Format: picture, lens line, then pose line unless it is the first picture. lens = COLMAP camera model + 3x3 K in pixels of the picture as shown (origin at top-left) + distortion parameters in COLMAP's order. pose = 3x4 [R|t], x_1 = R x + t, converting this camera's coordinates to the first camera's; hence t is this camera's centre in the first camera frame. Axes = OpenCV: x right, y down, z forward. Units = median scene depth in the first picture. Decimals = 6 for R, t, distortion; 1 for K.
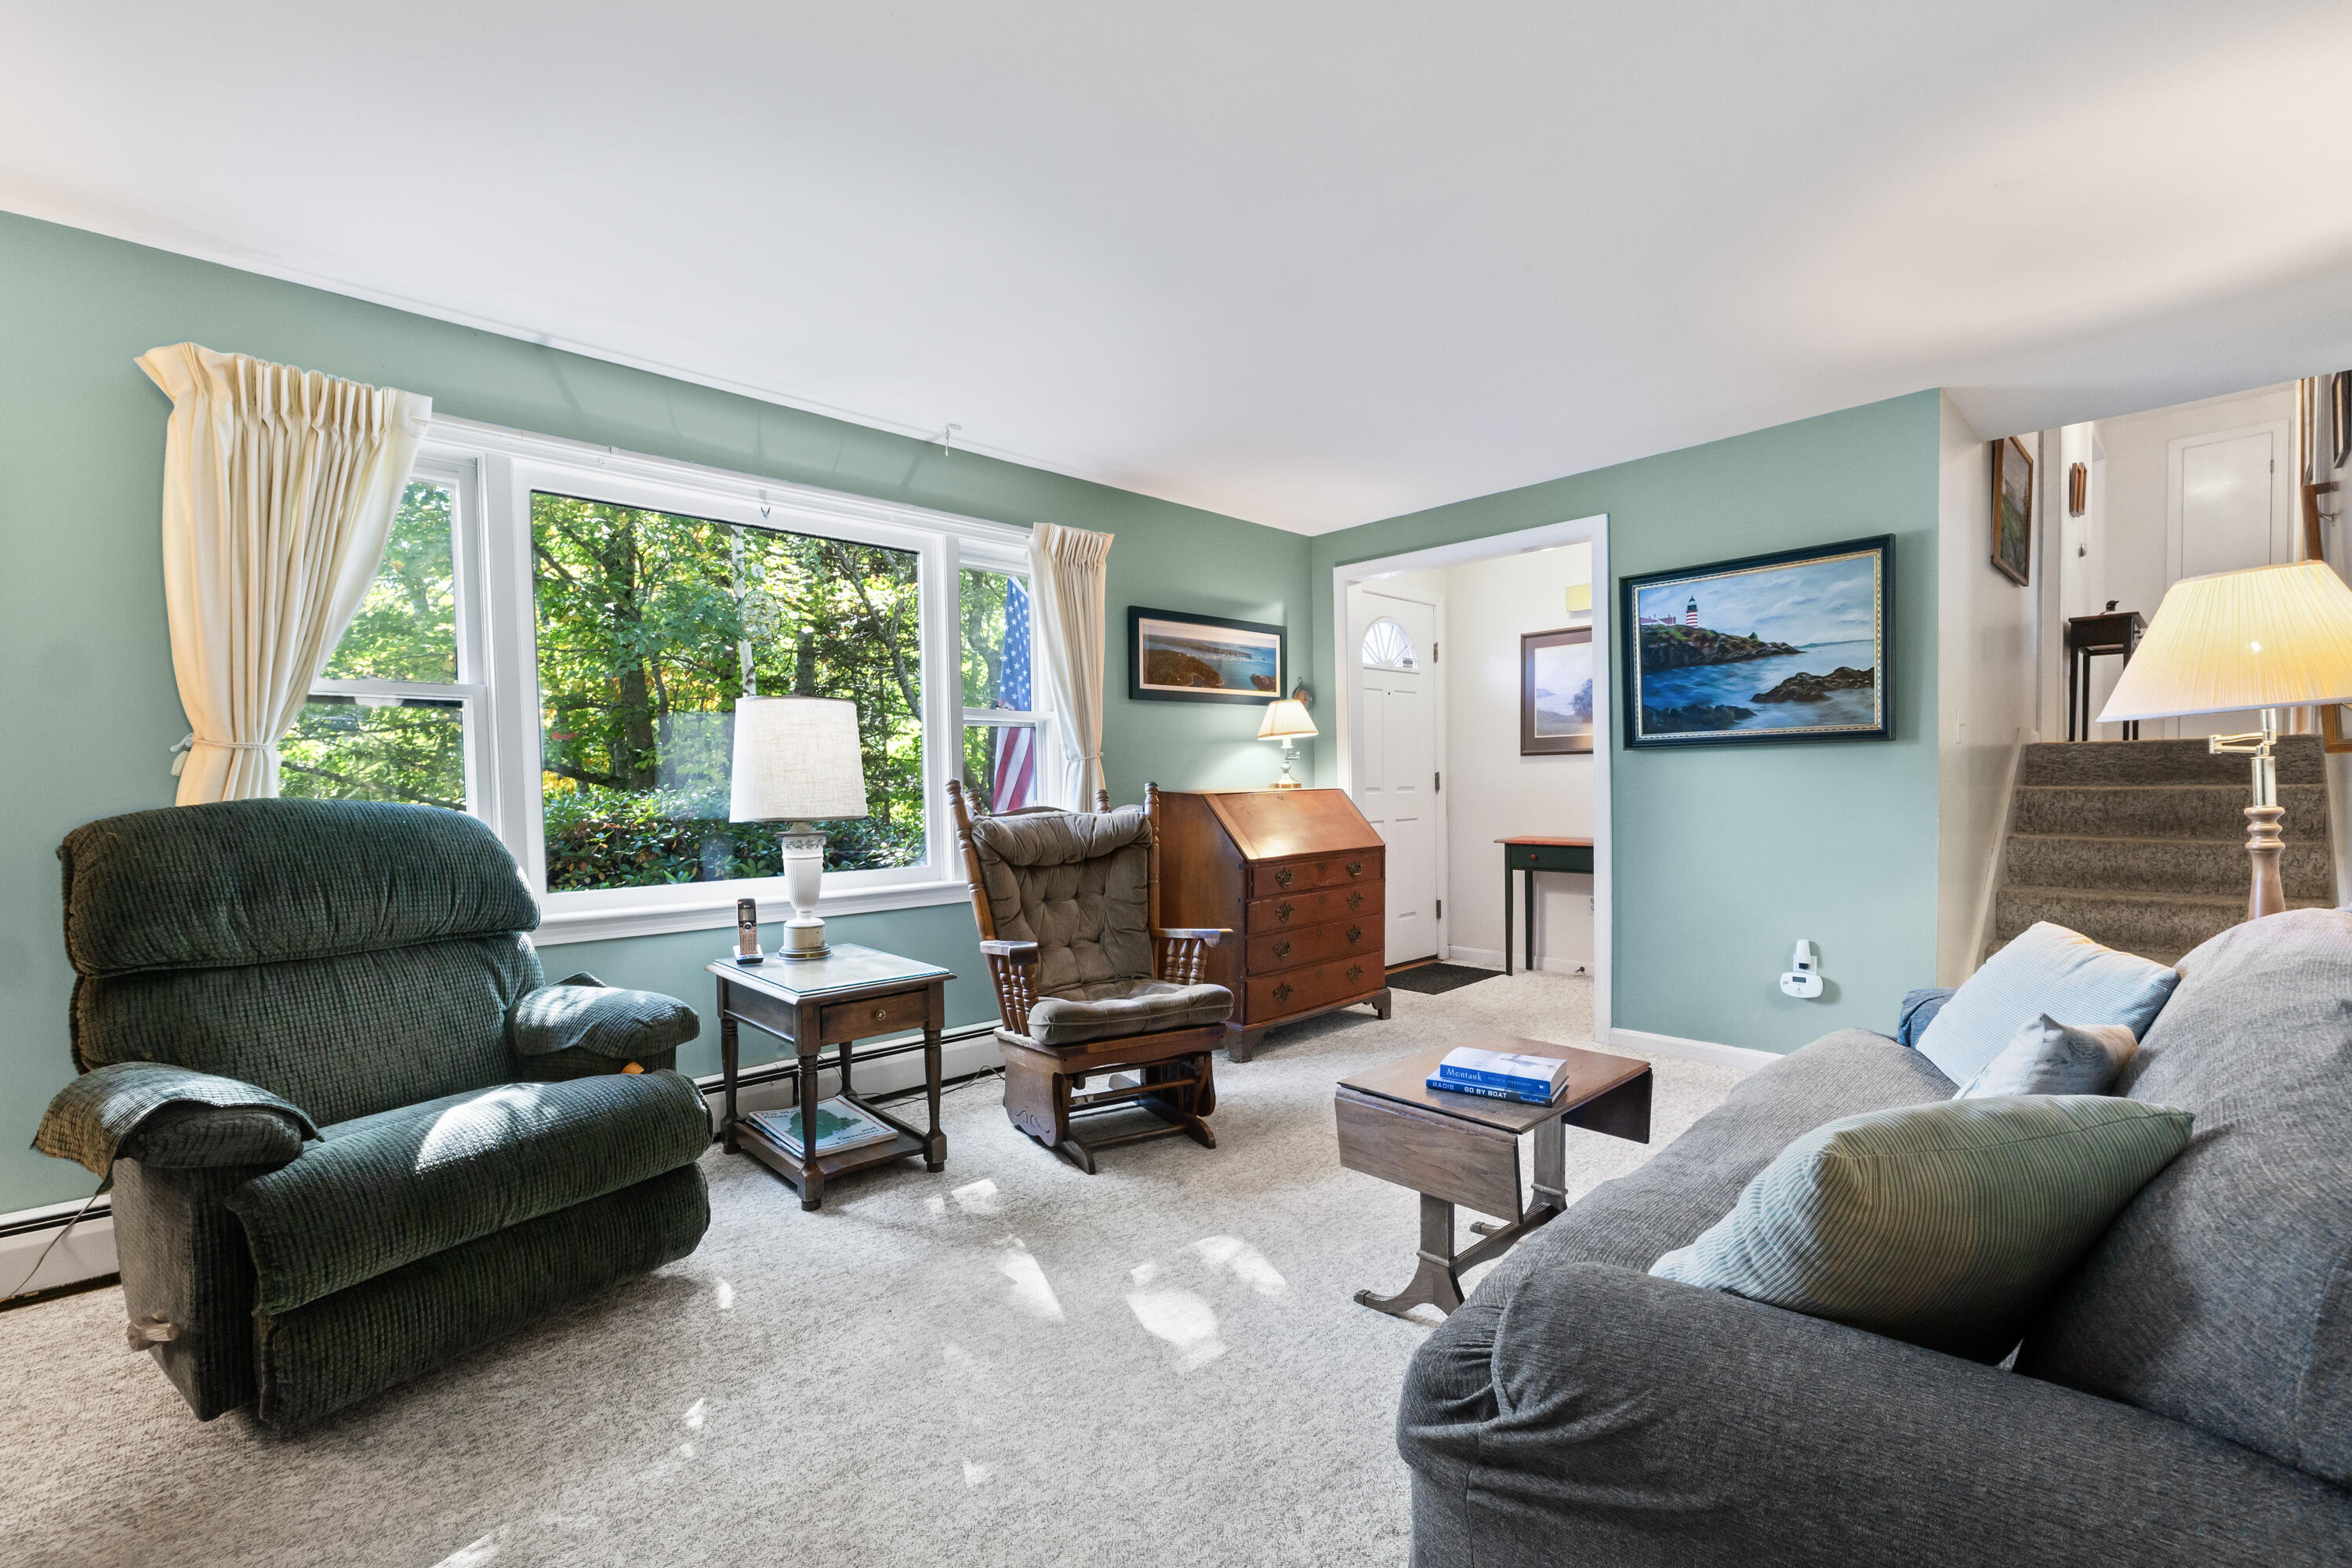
lens RADIAL K [[988.4, 0, 1151.8], [0, 988.4, 762.1], [0, 0, 1]] dist [0.000591, -0.000083]
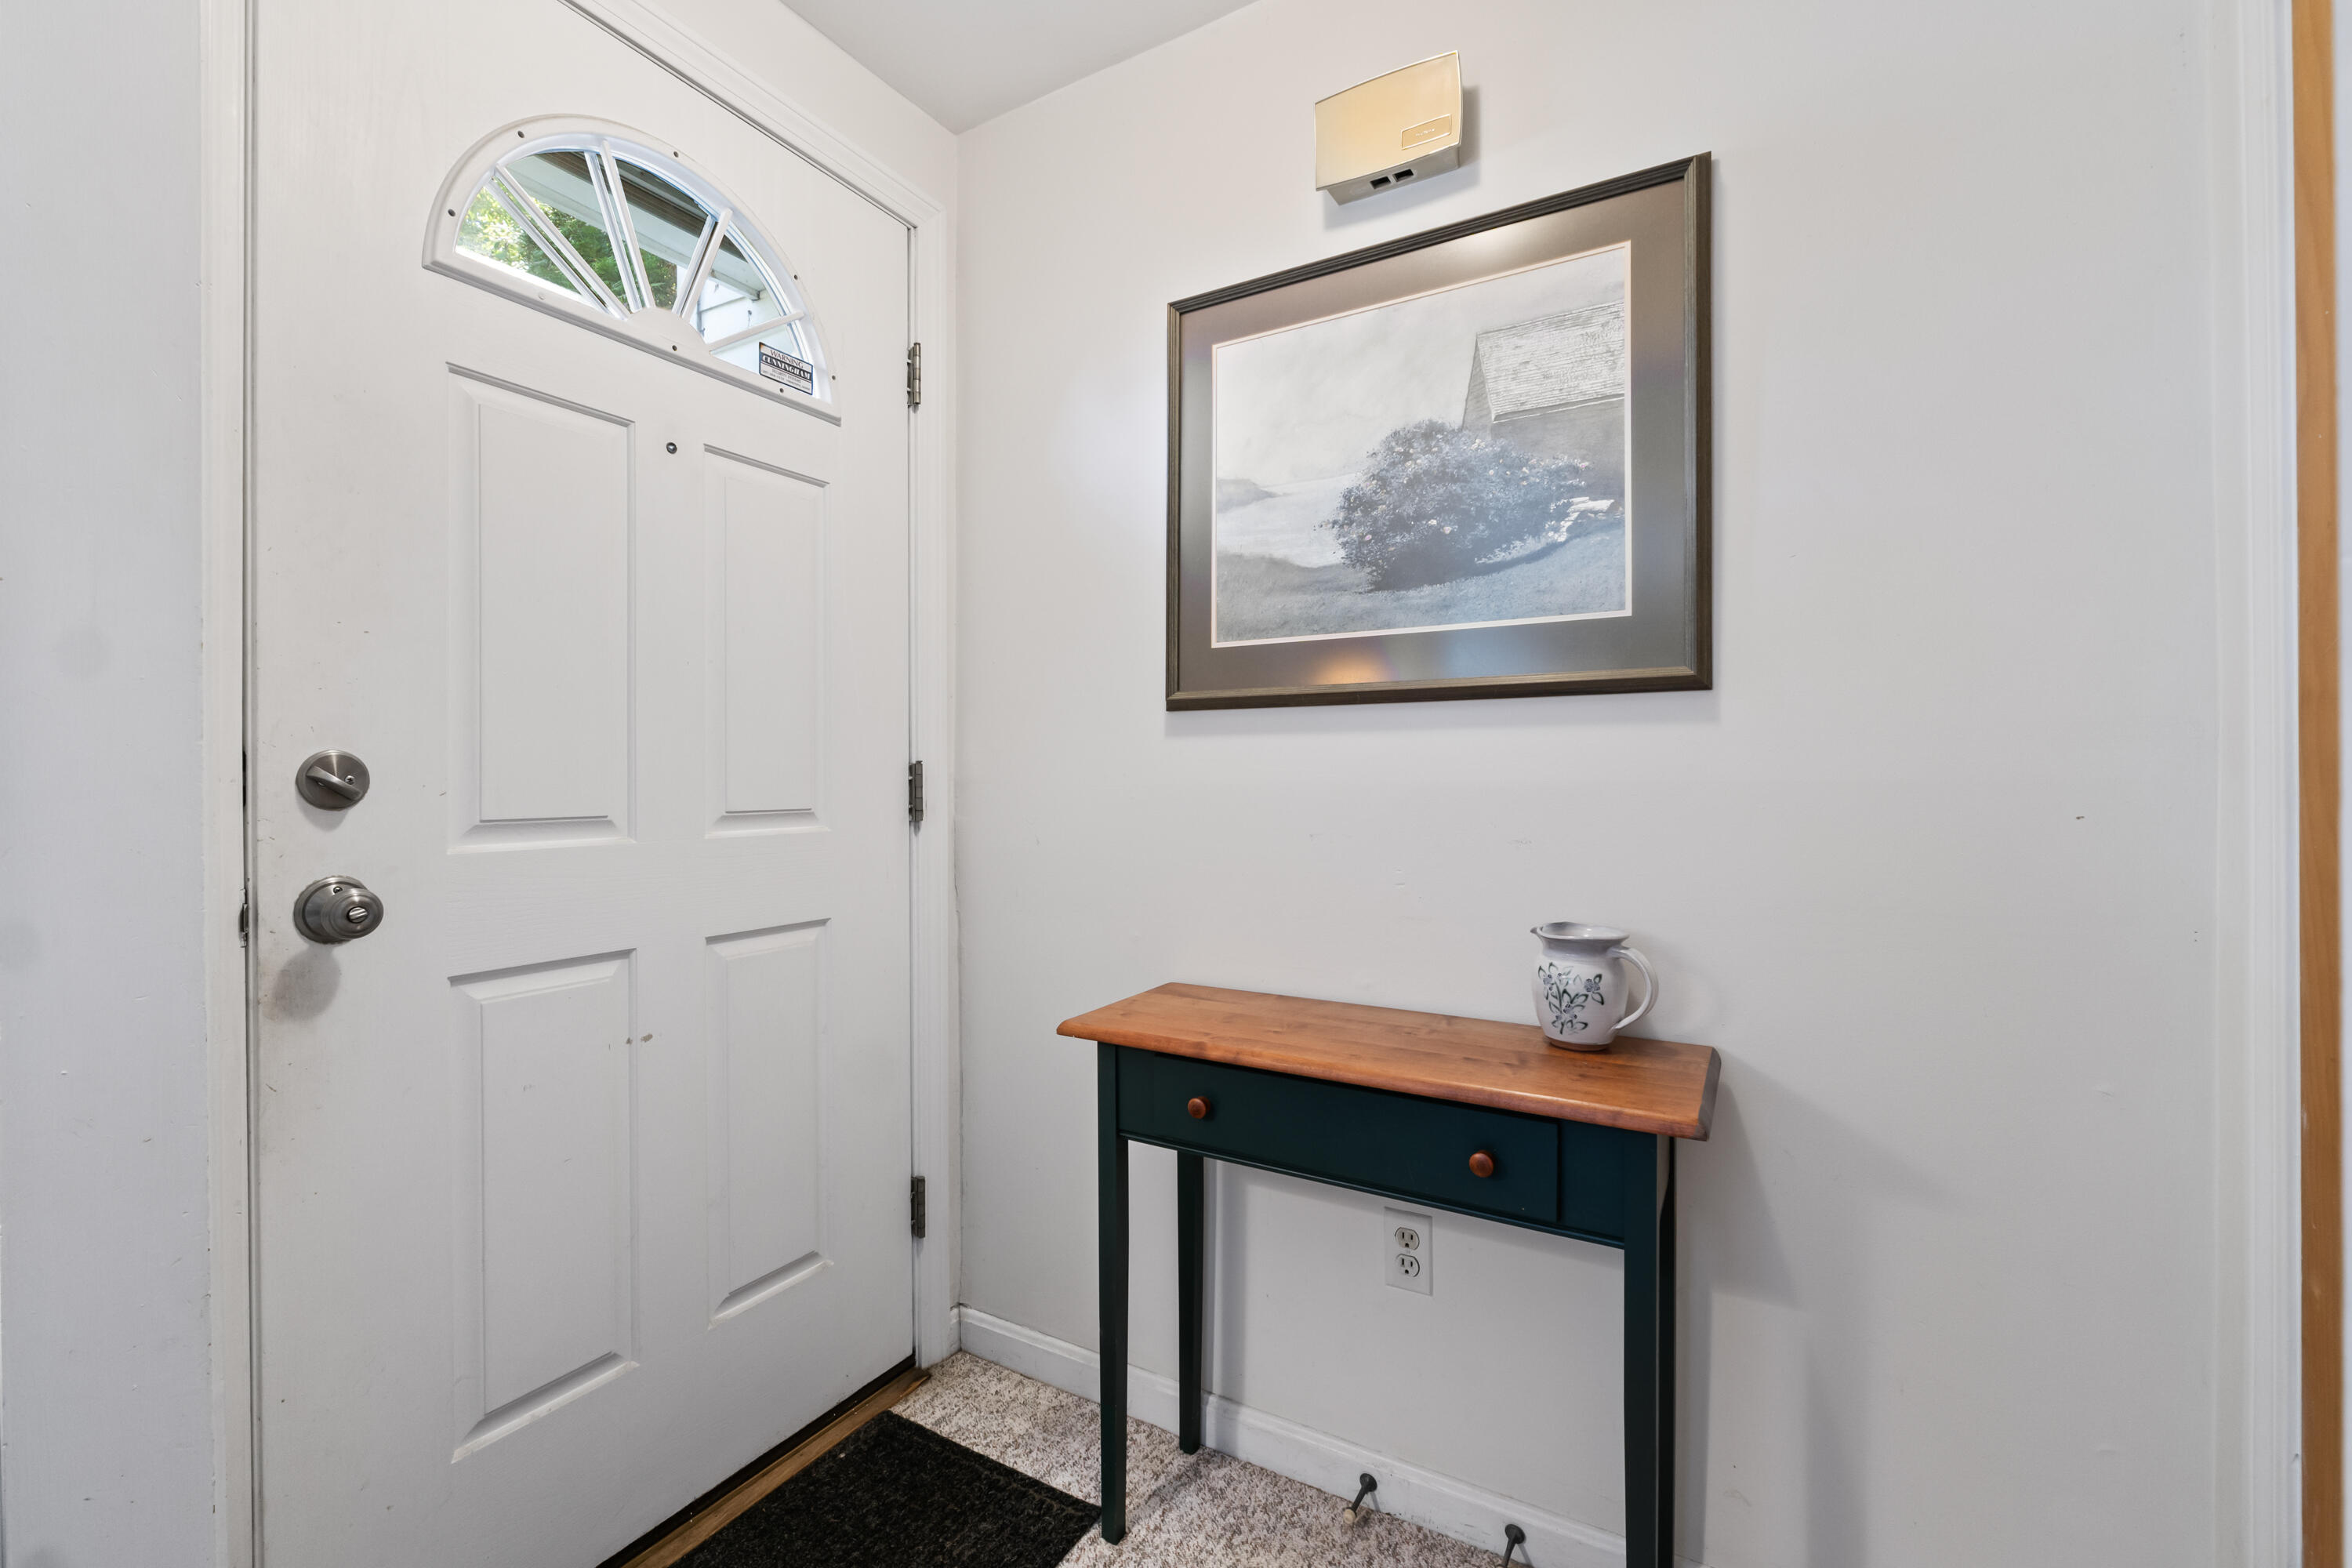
lens RADIAL K [[988.4, 0, 1151.8], [0, 988.4, 762.1], [0, 0, 1]] dist [0.000591, -0.000083]
pose [[0.953118, 0.001182, 0.302595, 0.277675], [-0.002283, 0.999992, 0.003284, 0.009532], [-0.302589, -0.003820, 0.953113, 0.715347]]
